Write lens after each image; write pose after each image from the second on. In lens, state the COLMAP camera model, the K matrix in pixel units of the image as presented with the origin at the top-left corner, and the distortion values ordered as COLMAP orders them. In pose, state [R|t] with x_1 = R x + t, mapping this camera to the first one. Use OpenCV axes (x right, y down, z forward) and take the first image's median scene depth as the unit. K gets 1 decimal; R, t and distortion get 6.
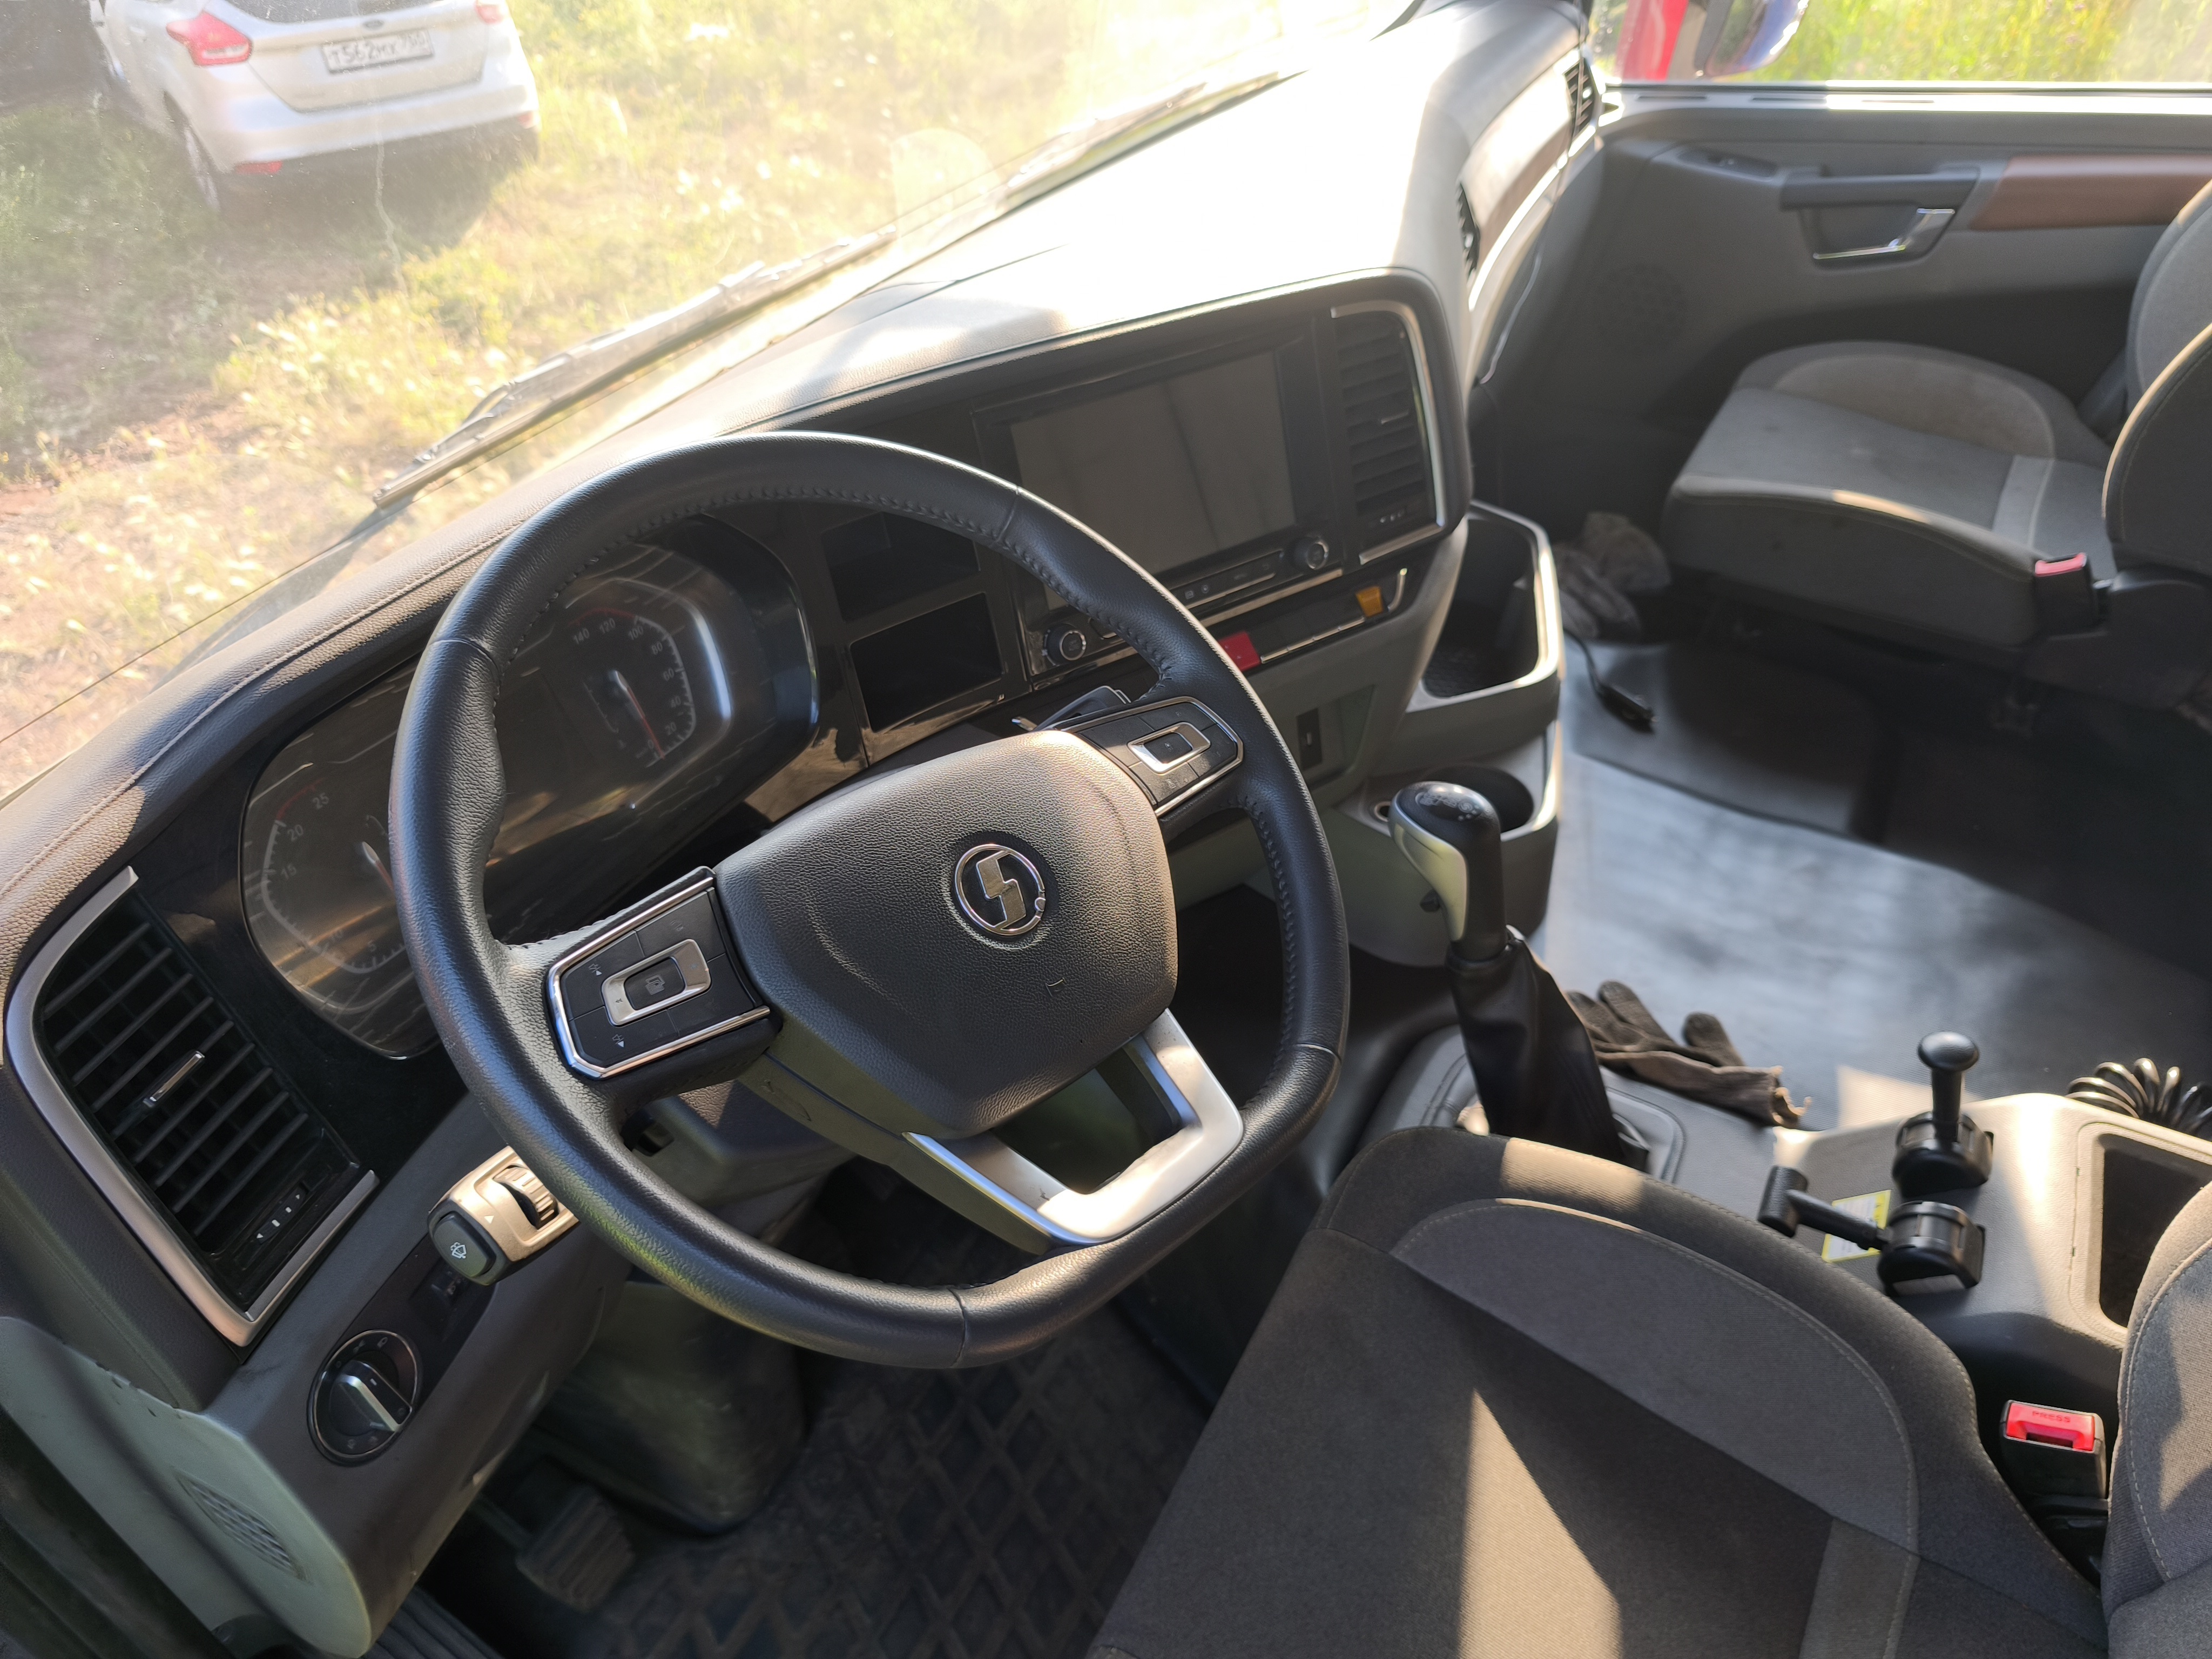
lens RADIAL K [[1560.1, 0, 1106.0], [0, 1560.1, 829.5], [0, 0, 1]] dist [0.019279, -0.012691]
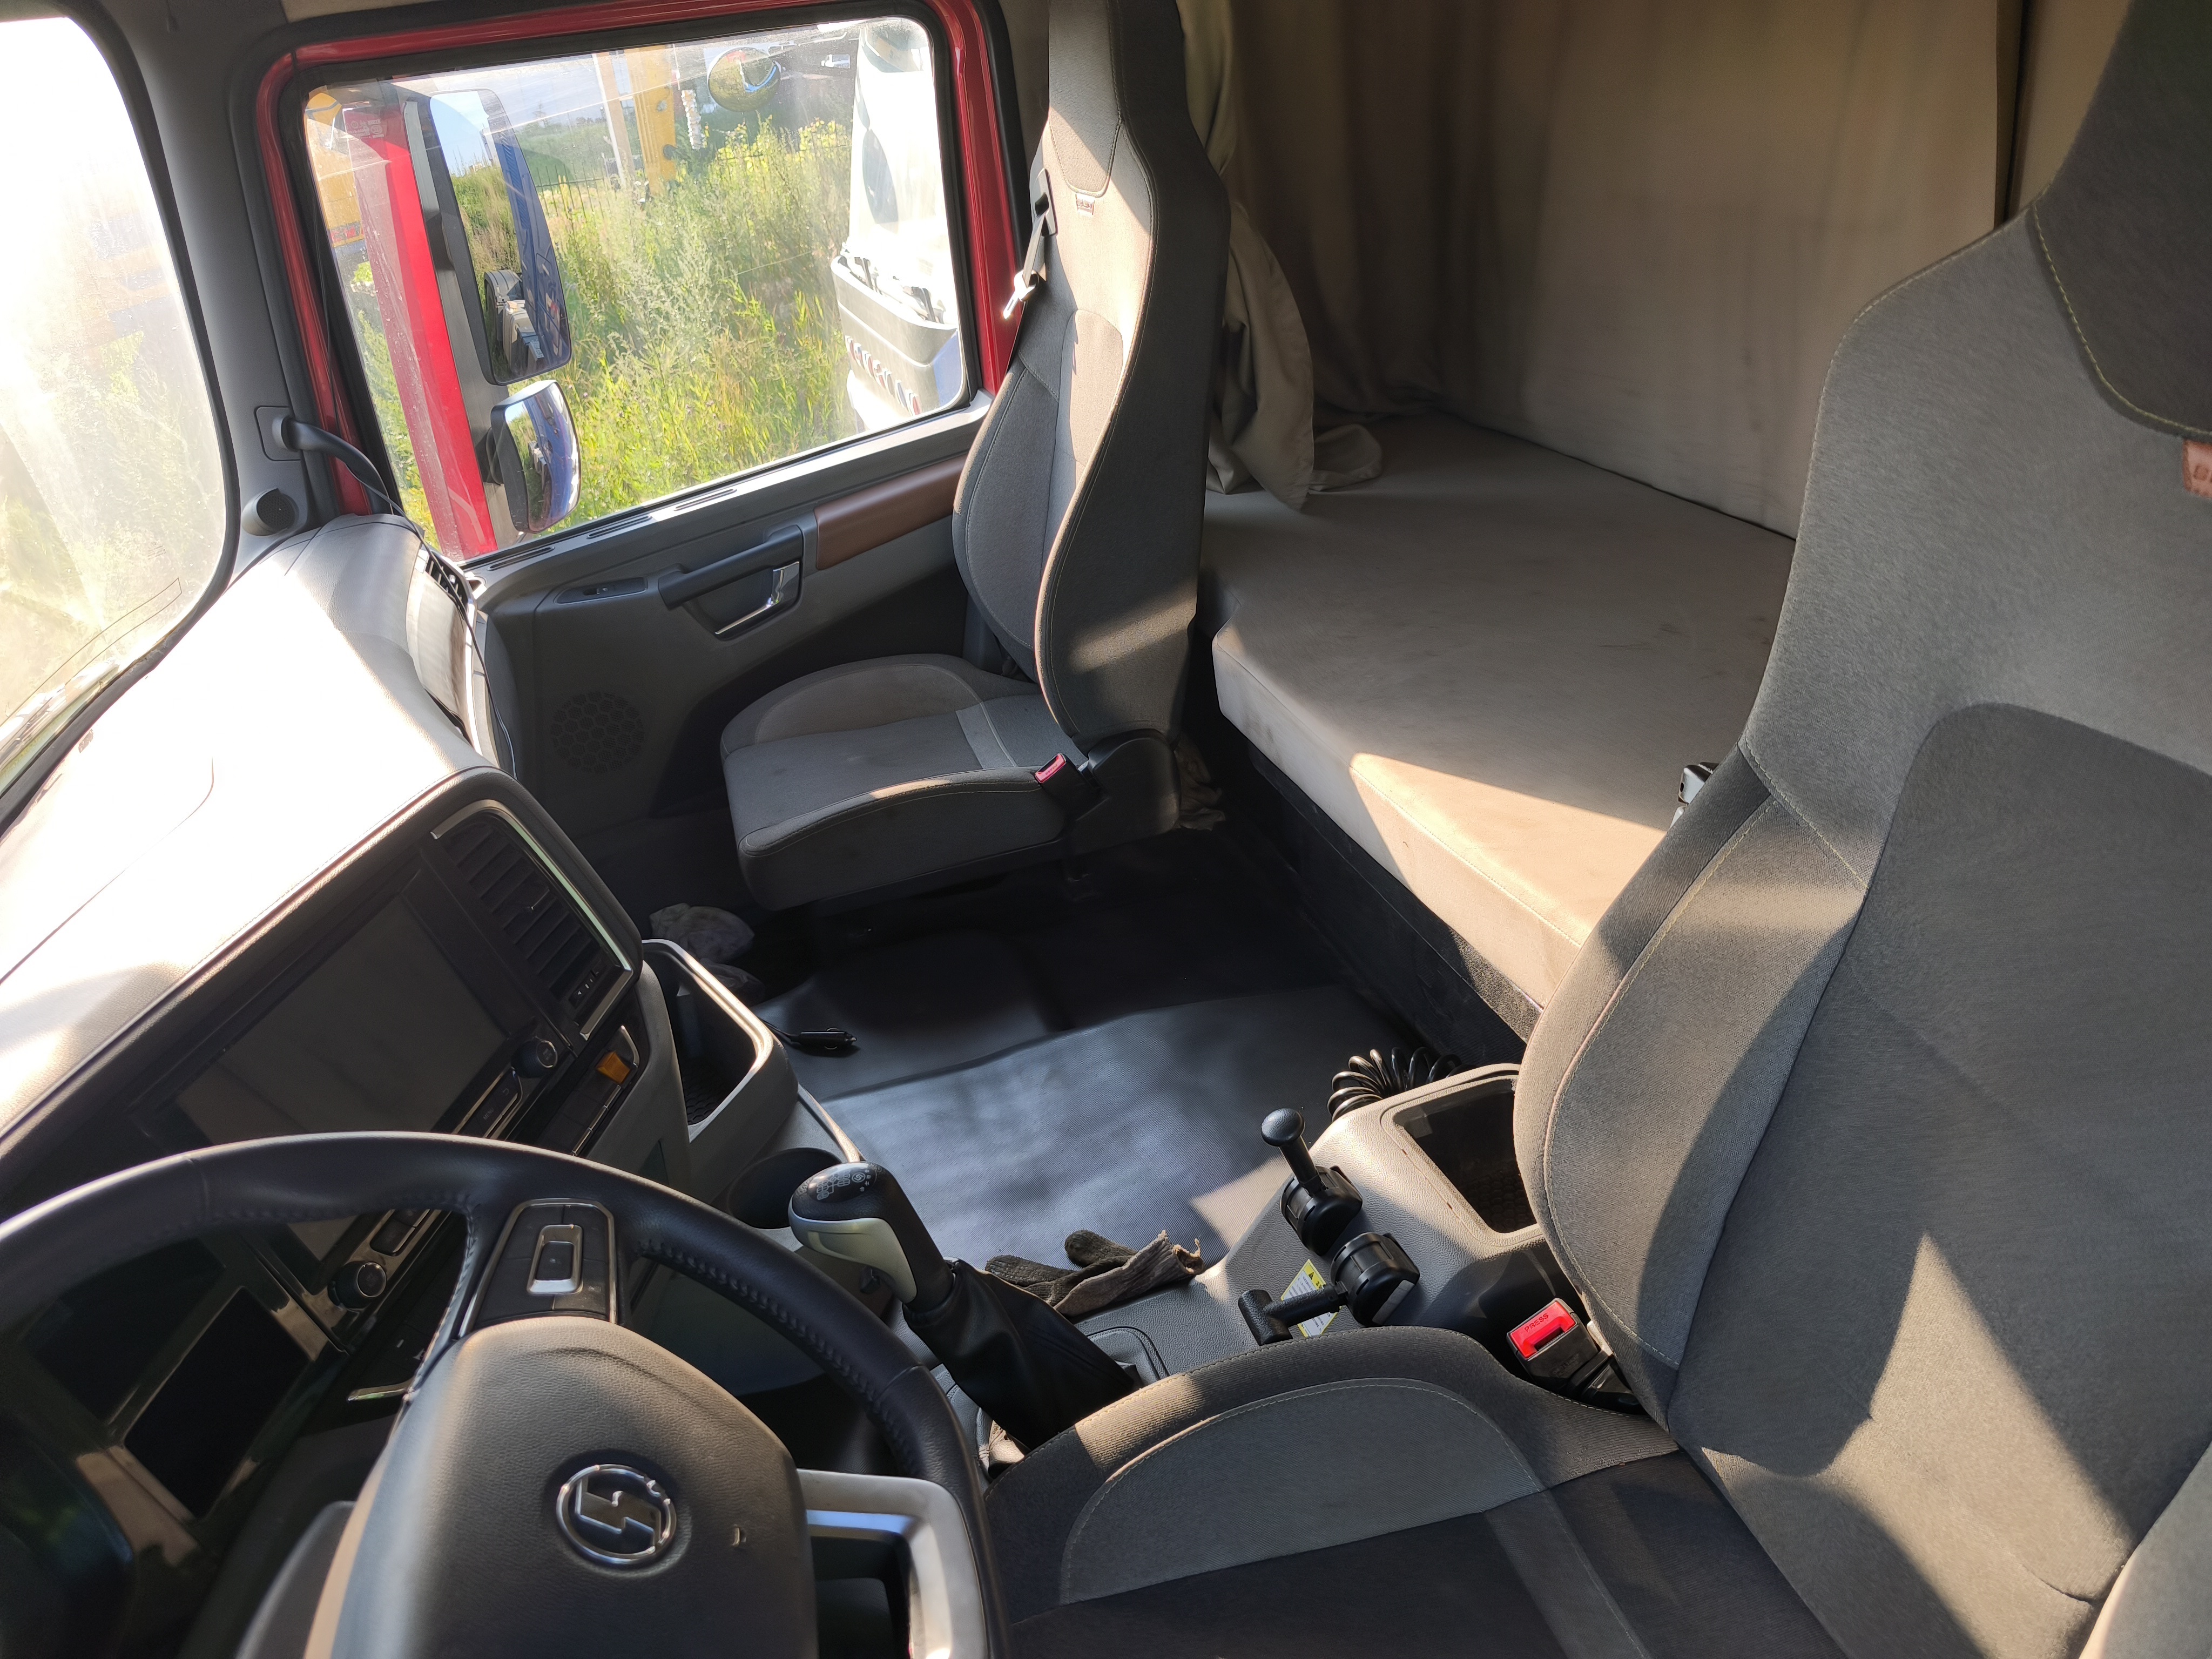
lens RADIAL K [[1560.1, 0, 1106.0], [0, 1560.1, 829.5], [0, 0, 1]] dist [0.019279, -0.012691]
pose [[0.681212, -0.417020, 0.601701, -0.136499], [0.554161, 0.830810, -0.051582, -0.046968], [-0.478388, 0.368577, 0.797054, 0.022183]]
